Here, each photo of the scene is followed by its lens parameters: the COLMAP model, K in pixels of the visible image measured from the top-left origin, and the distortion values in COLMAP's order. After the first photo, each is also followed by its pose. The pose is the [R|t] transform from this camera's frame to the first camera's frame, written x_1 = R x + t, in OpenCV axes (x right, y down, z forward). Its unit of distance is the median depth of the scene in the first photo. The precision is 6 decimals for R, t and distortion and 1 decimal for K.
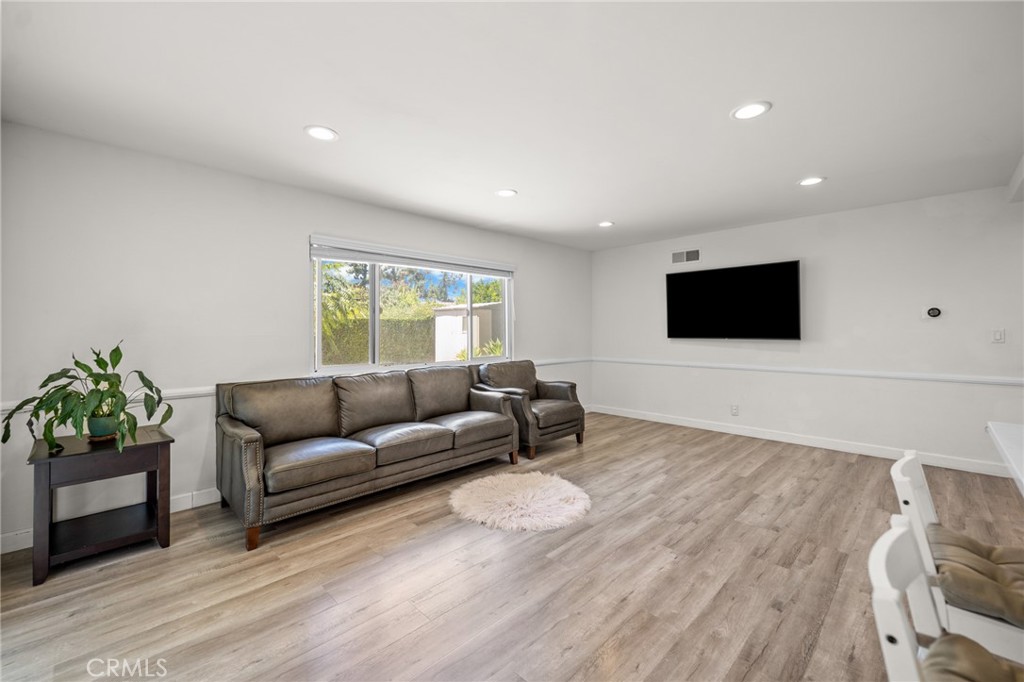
lens RADIAL K [[417.3, 0, 507.2], [0, 417.3, 330.9], [0, 0, 1]] dist [0.002474, -0.000844]
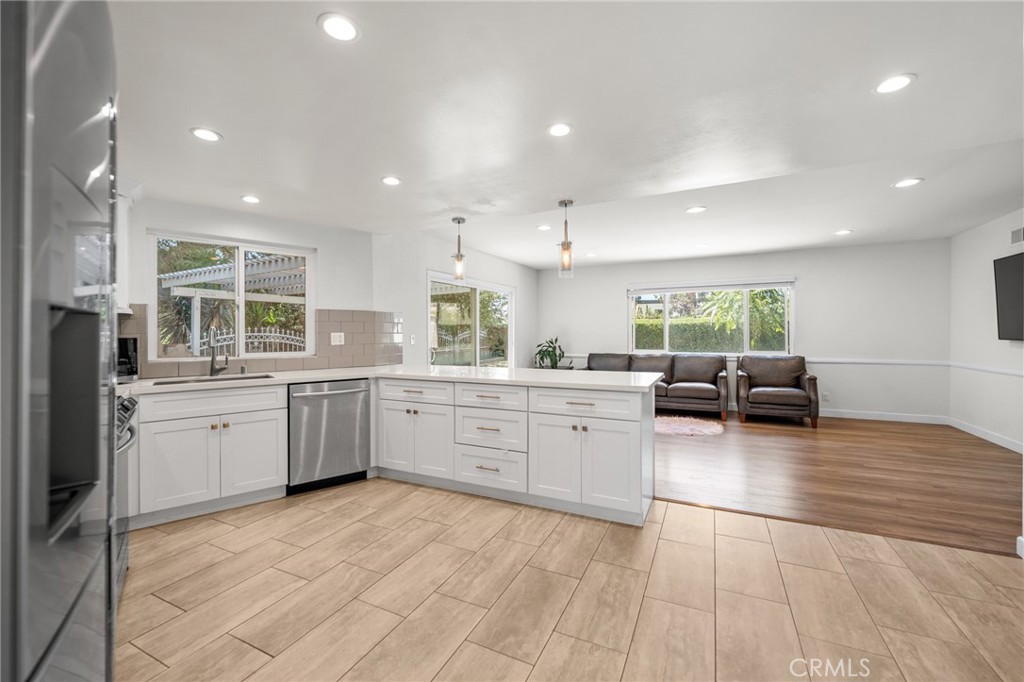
lens RADIAL K [[417.3, 0, 509.6], [0, 417.3, 334.2], [0, 0, 1]] dist [0.002474, -0.000844]
pose [[0.327840, 0.003791, -0.944726, 1.447017], [0.005227, 0.999969, 0.005827, -0.004728], [0.944719, -0.006848, 0.327810, -0.261342]]
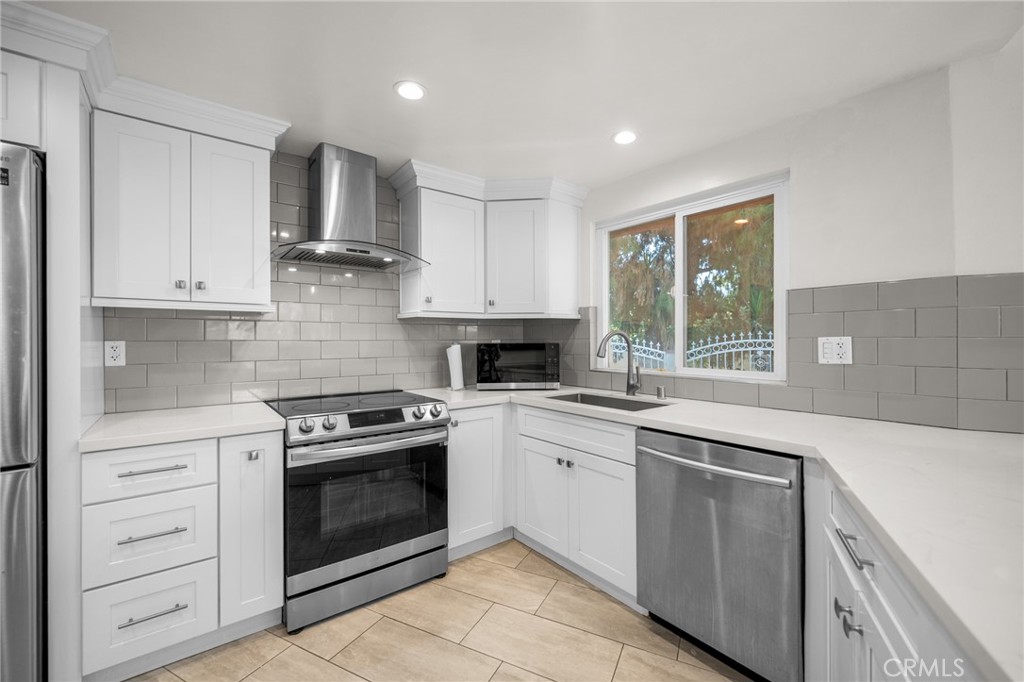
lens RADIAL K [[417.3, 0, 512.8], [0, 417.3, 338.7], [0, 0, 1]] dist [0.002474, -0.000844]
pose [[-0.947849, 0.005208, -0.318677, 0.671908], [0.006774, 0.999970, -0.003804, -0.002646], [0.318648, -0.005765, -0.947856, 0.061933]]
